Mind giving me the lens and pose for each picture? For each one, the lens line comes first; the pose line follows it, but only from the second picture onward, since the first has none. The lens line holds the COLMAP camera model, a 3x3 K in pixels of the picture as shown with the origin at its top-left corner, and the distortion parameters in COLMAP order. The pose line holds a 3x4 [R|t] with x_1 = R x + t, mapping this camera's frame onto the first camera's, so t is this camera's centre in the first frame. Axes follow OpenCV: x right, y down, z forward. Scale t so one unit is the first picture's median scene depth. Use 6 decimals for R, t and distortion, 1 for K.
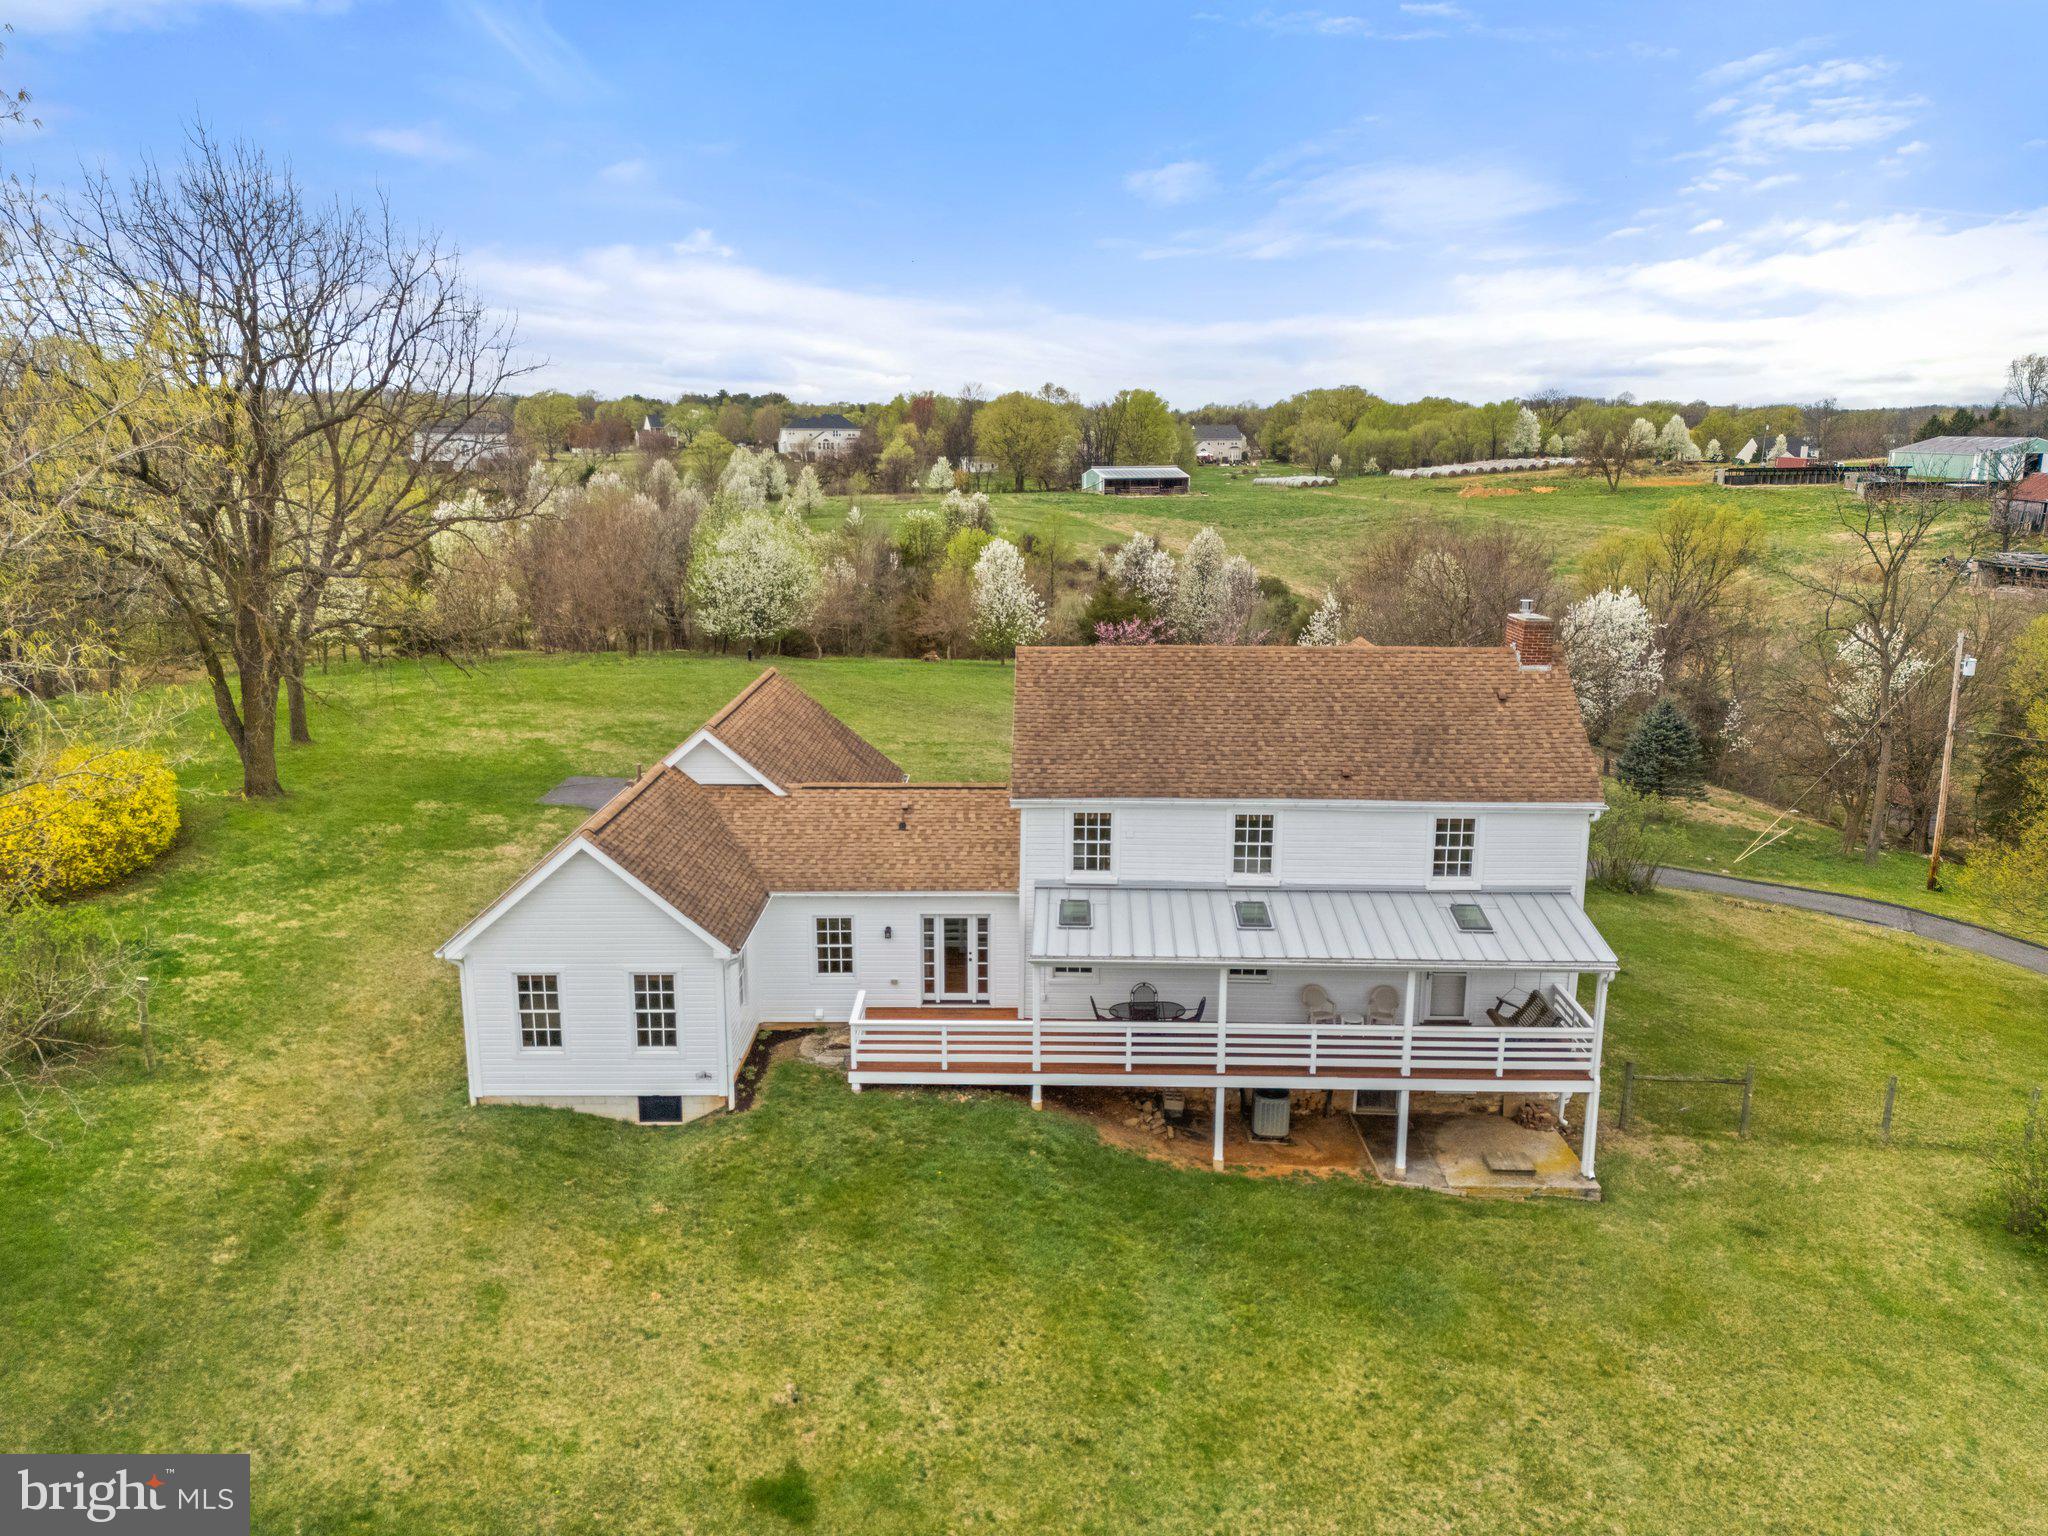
lens RADIAL K [[1509.0, 0, 1025.2], [0, 1509.0, 739.4], [0, 0, 1]] dist [0.047055, -0.007089]
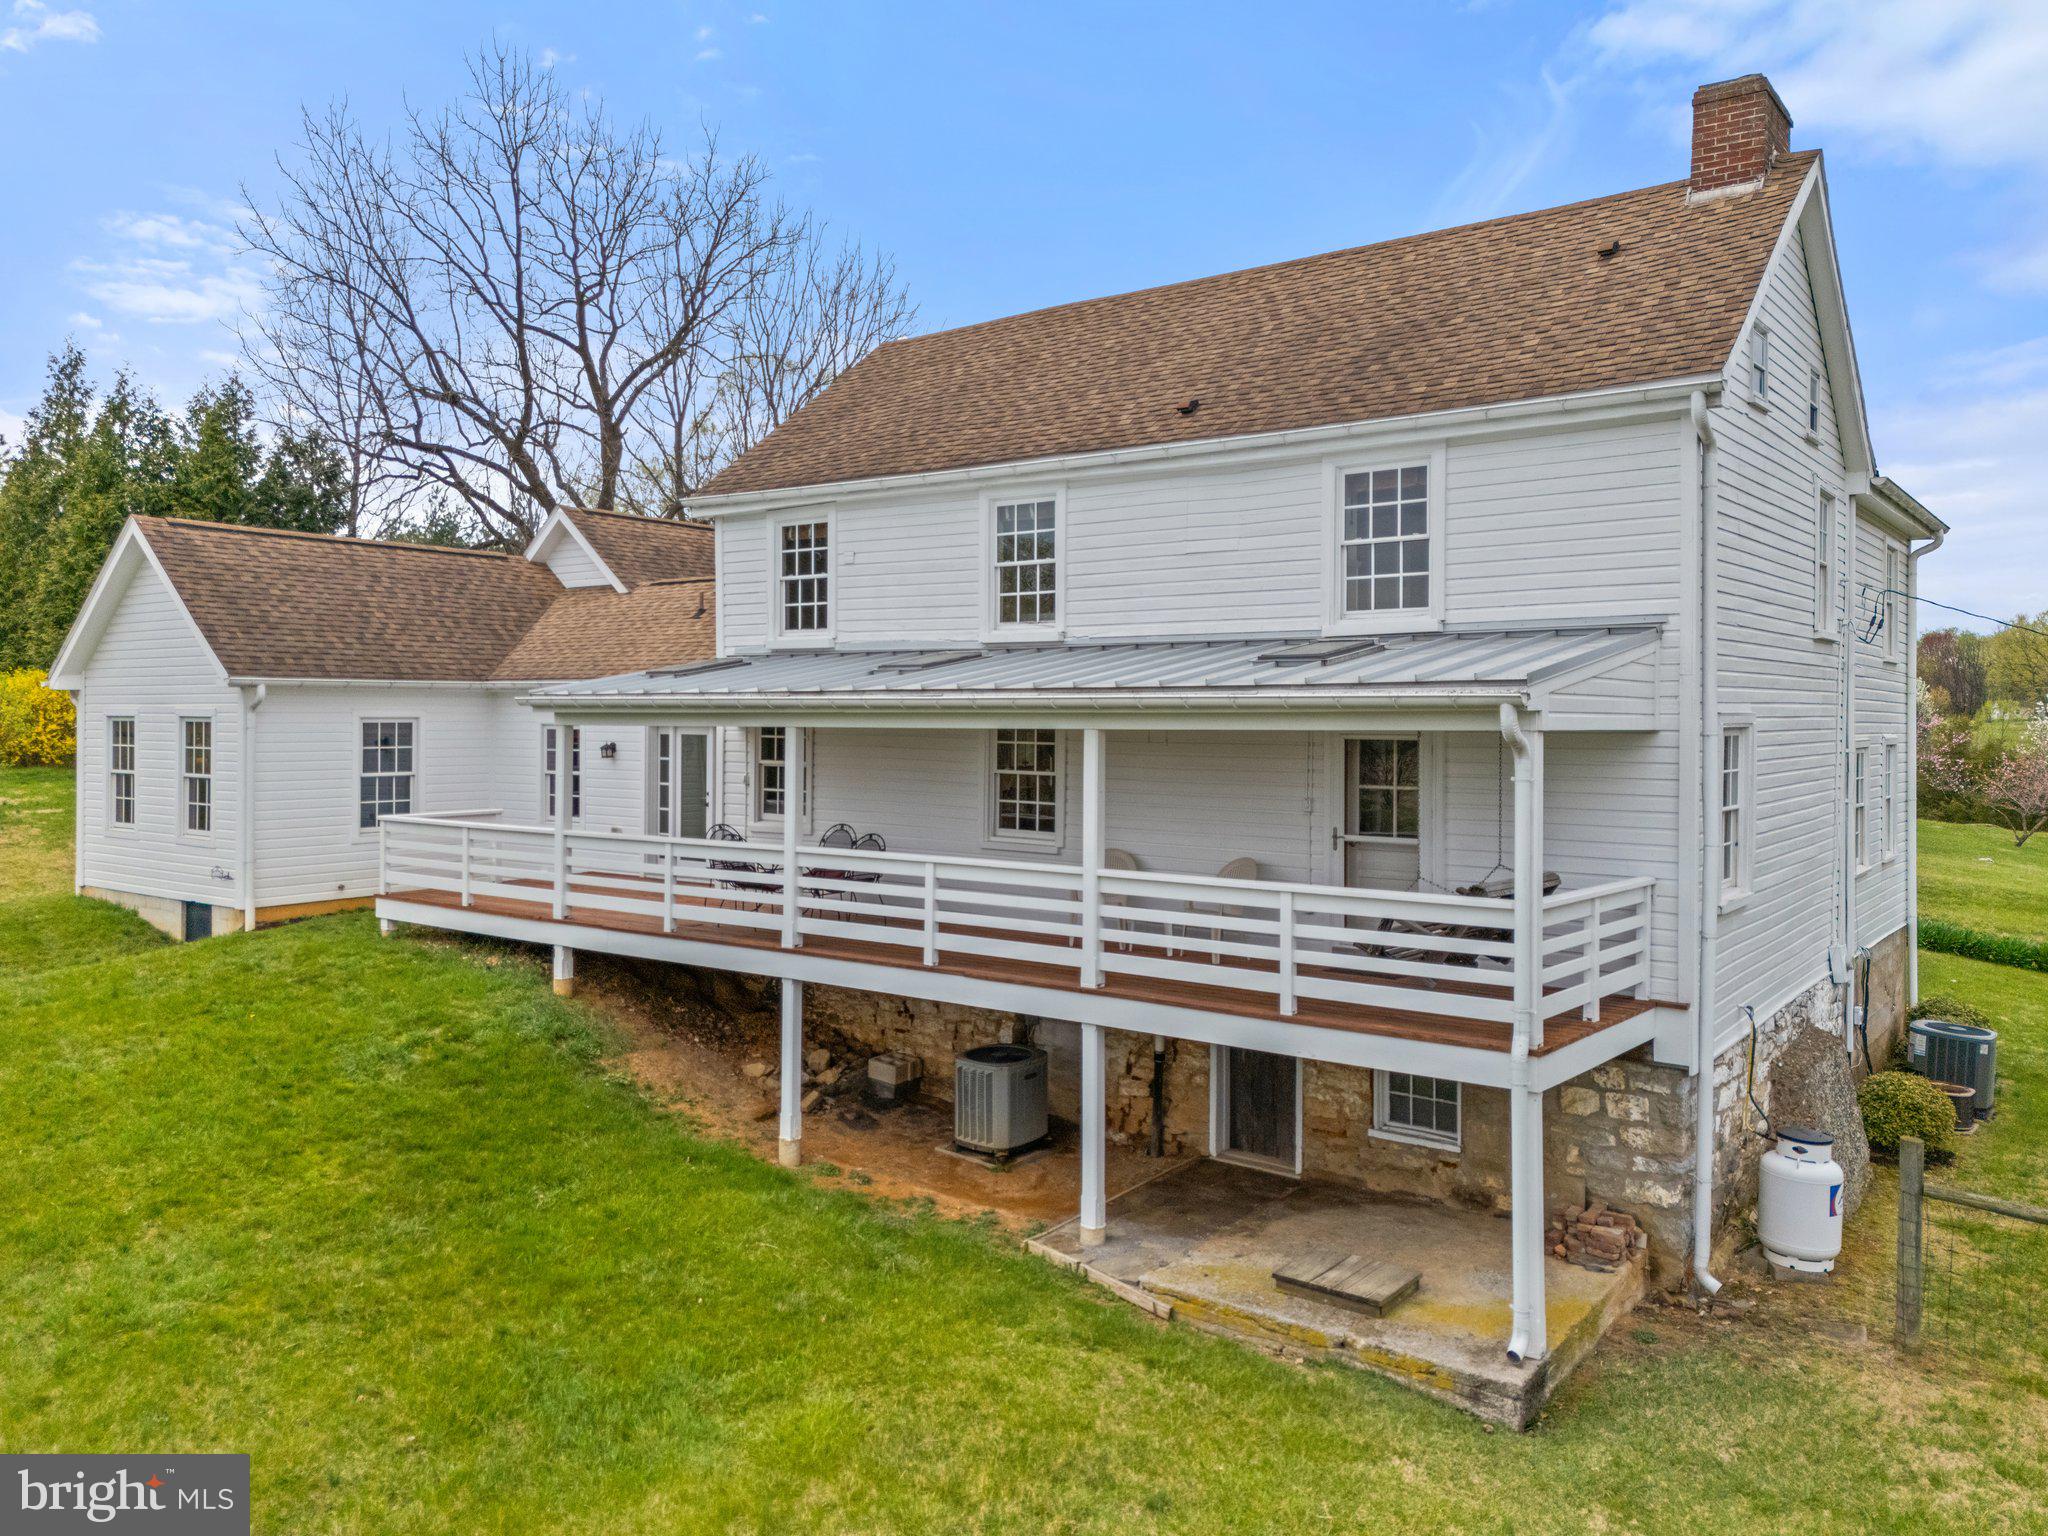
lens RADIAL K [[1509.0, 0, 1025.2], [0, 1509.0, 739.4], [0, 0, 1]] dist [0.047055, -0.007089]
pose [[0.808316, 0.013314, -0.588598, 0.478416], [-0.122529, 0.981658, -0.146063, 0.214039], [0.575857, 0.190186, 0.795122, 0.634796]]
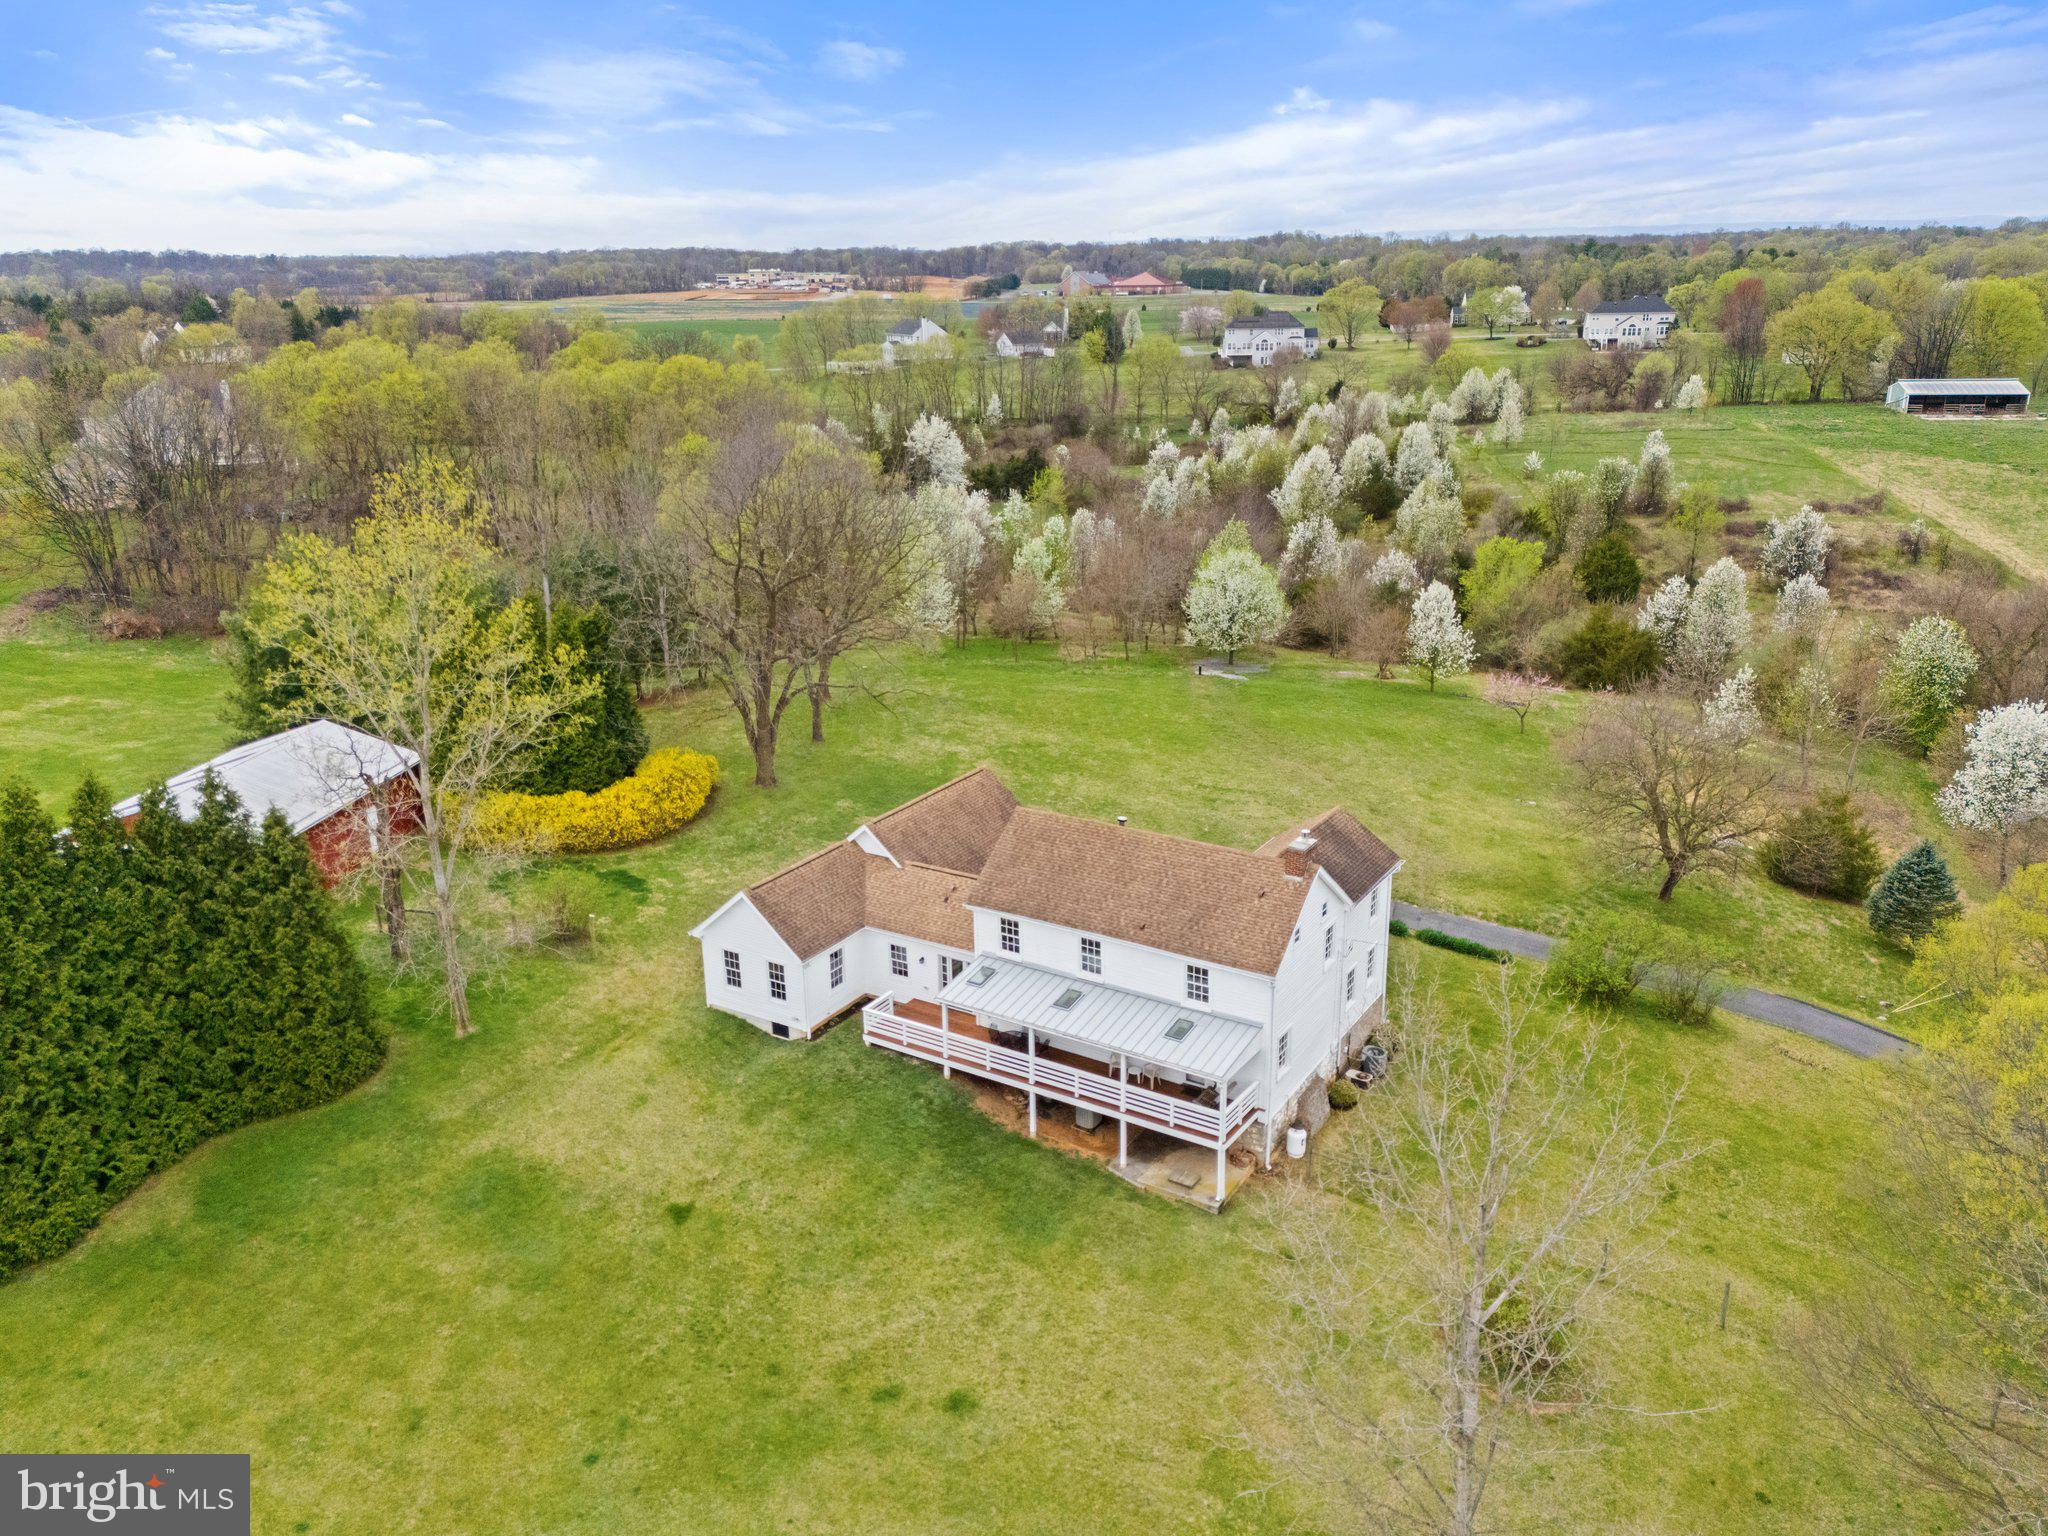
lens RADIAL K [[1509.0, 0, 1025.2], [0, 1509.0, 739.4], [0, 0, 1]] dist [0.047055, -0.007089]
pose [[0.857848, 0.133927, -0.496146, 0.934189], [-0.087056, 0.989363, 0.116541, -0.376314], [0.506477, -0.056782, 0.860382, -0.488234]]
